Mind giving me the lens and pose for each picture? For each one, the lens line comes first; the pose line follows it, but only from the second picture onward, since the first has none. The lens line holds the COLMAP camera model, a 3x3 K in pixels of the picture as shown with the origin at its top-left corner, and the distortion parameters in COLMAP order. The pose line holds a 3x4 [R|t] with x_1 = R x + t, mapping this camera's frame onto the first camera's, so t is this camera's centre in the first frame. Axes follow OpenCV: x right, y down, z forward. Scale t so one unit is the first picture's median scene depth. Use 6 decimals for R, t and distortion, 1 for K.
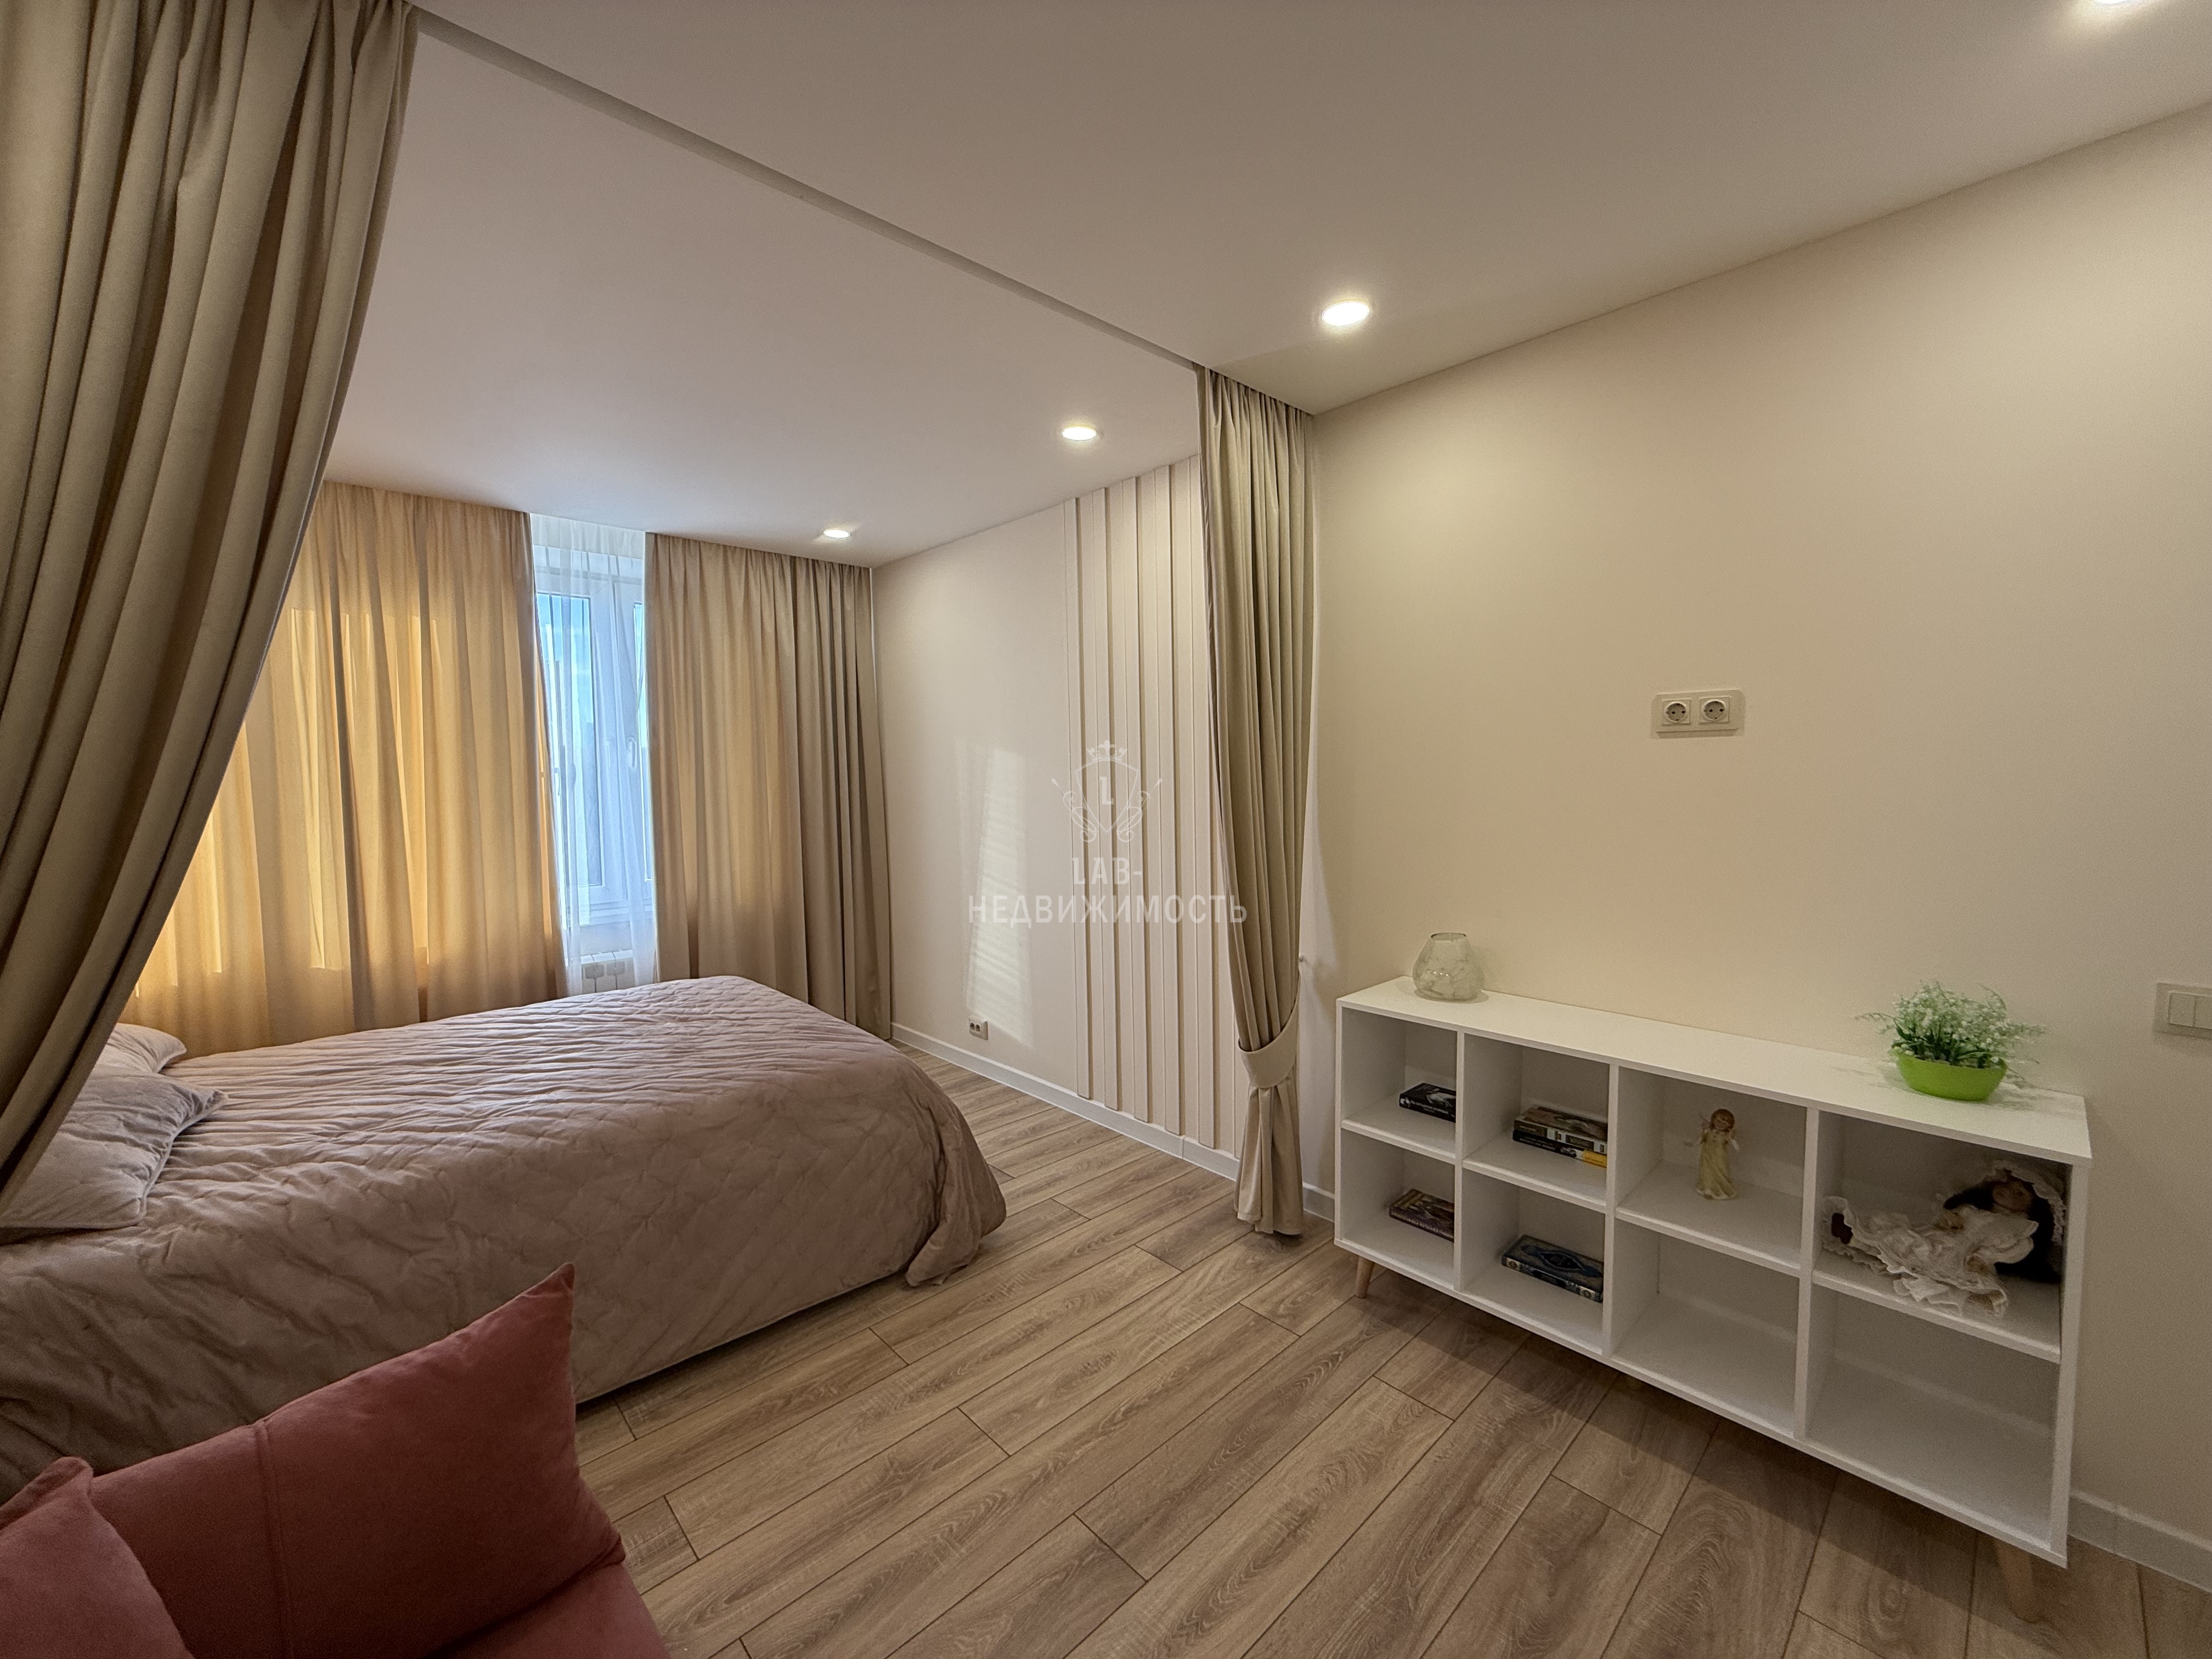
lens RADIAL K [[880.7, 0, 1105.3], [0, 880.7, 825.3], [0, 0, 1]] dist [-0.001183, 0.000277]
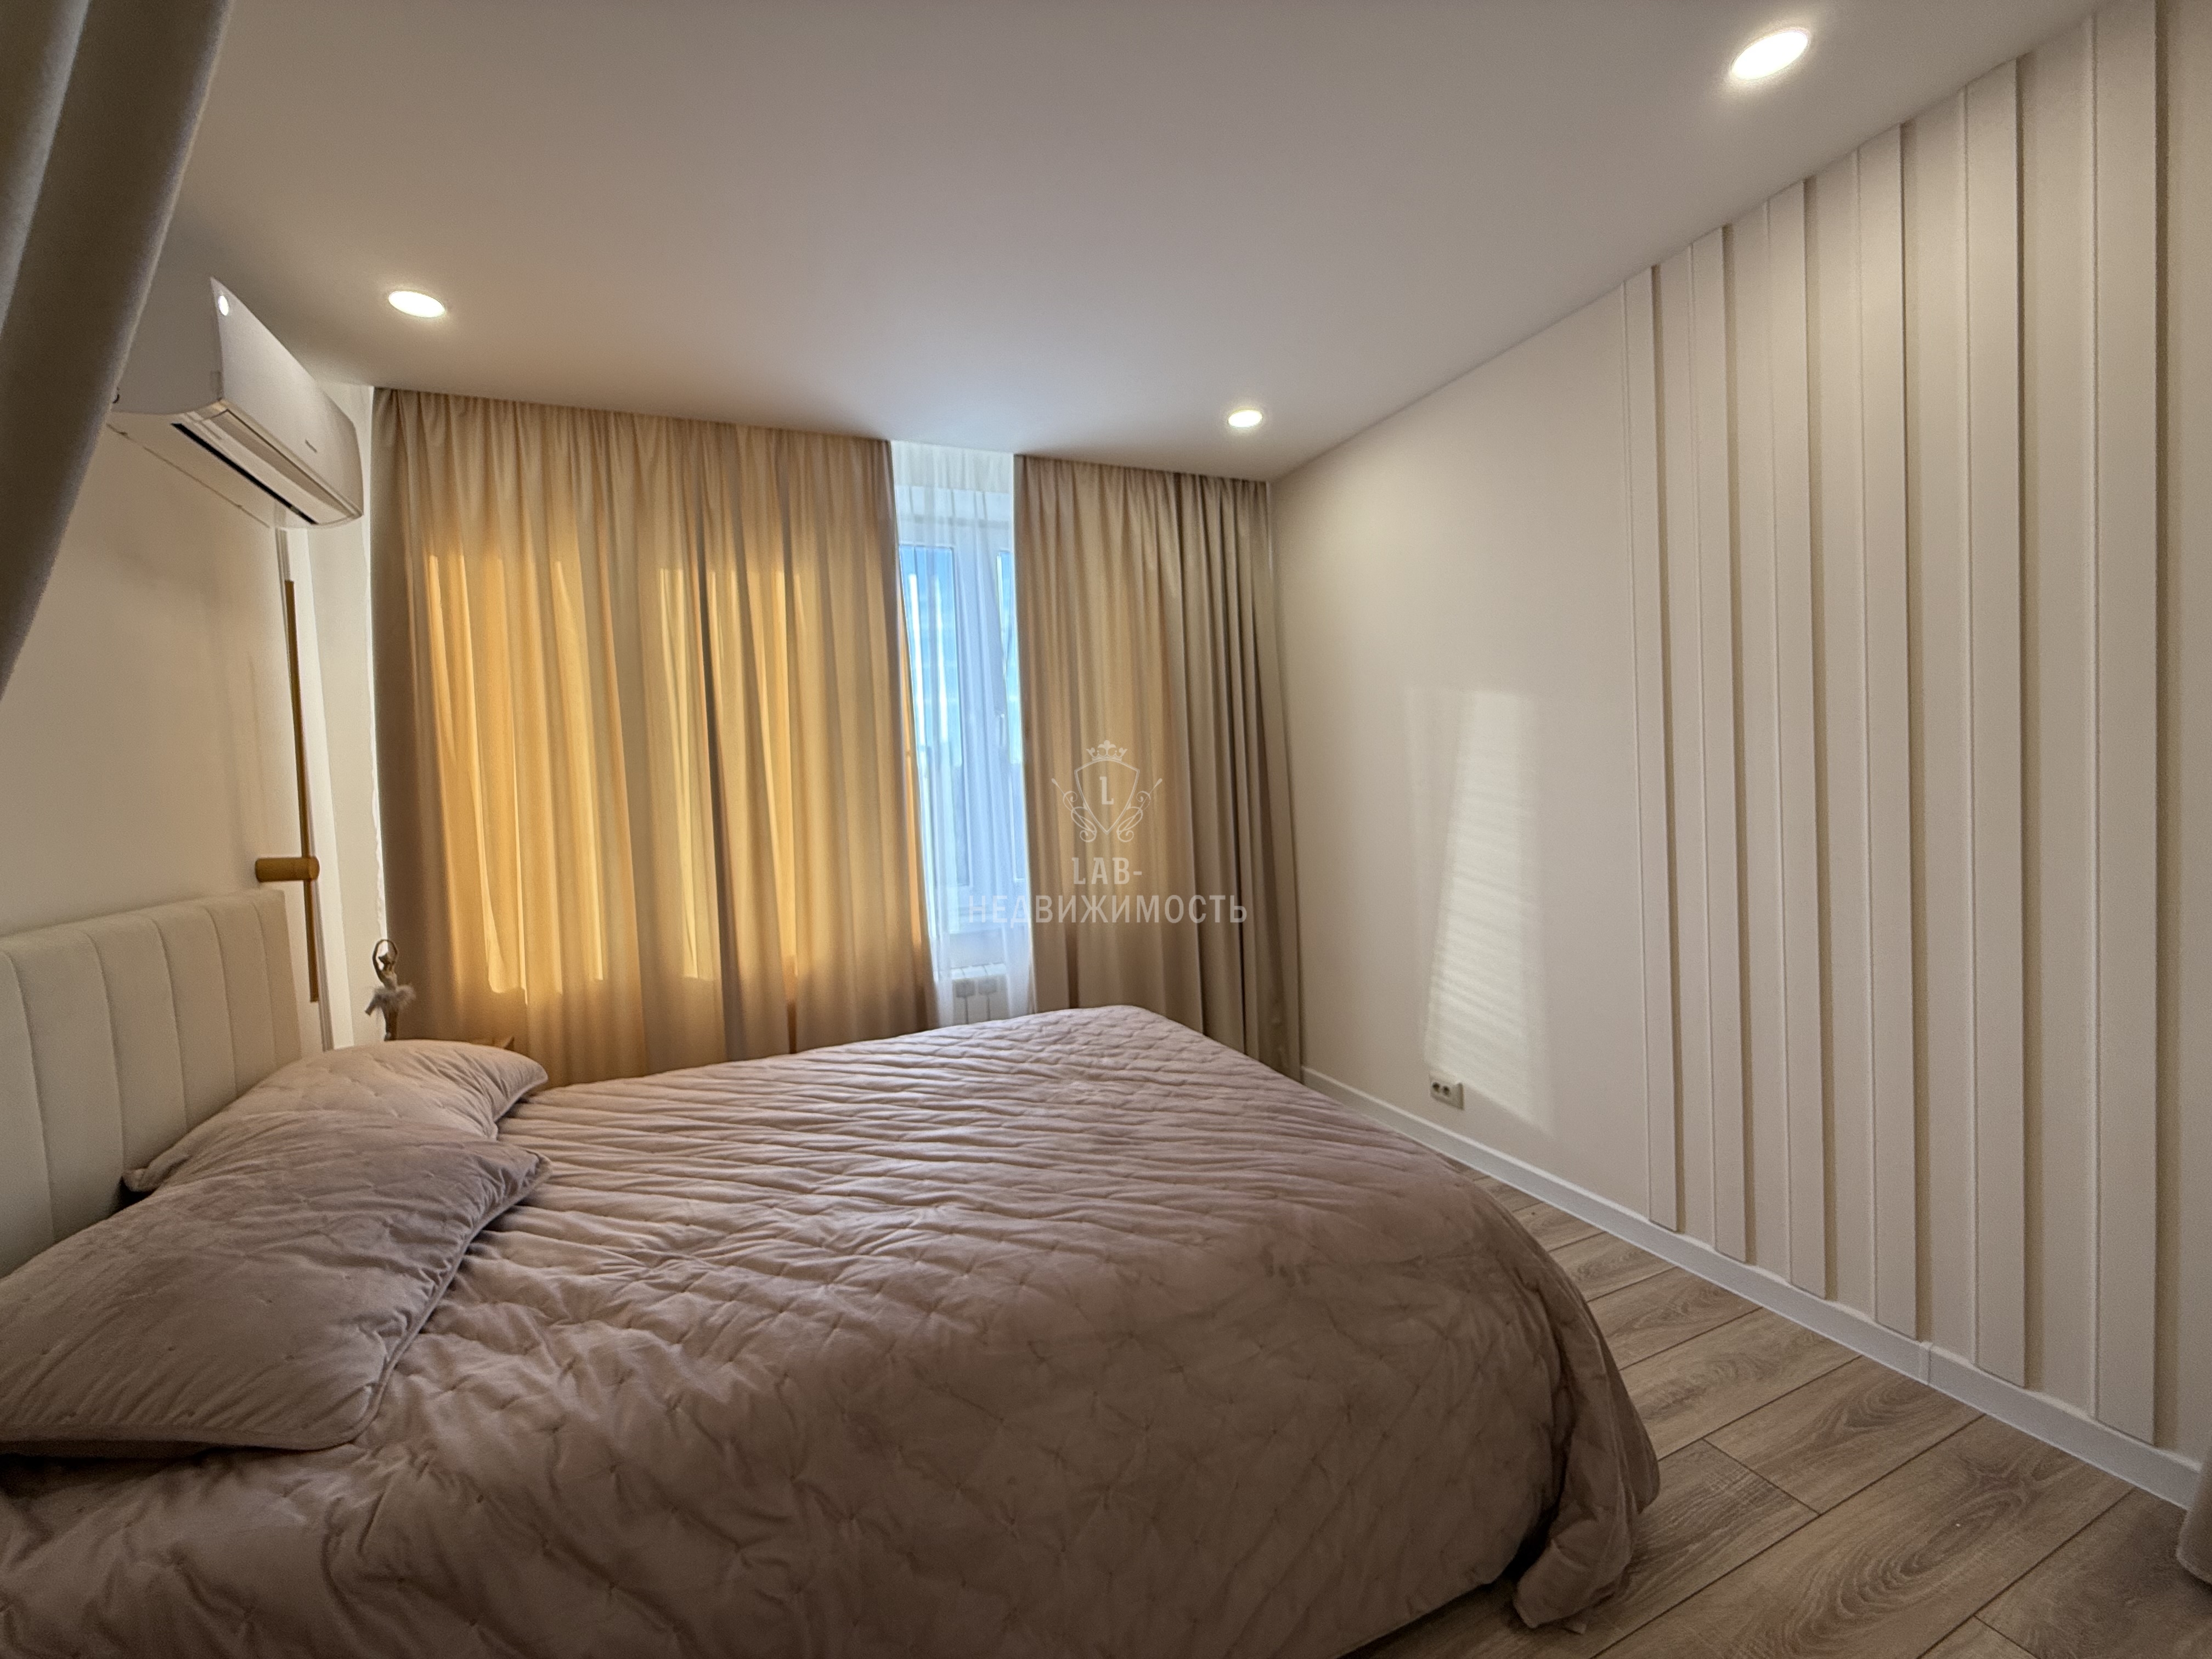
lens RADIAL K [[880.7, 0, 1105.3], [0, 880.7, 825.3], [0, 0, 1]] dist [-0.001183, 0.000277]
pose [[0.944018, -0.017296, -0.329441, -0.261929], [0.014571, 0.999836, -0.010738, 0.032243], [0.329573, 0.005336, 0.944115, 0.378161]]
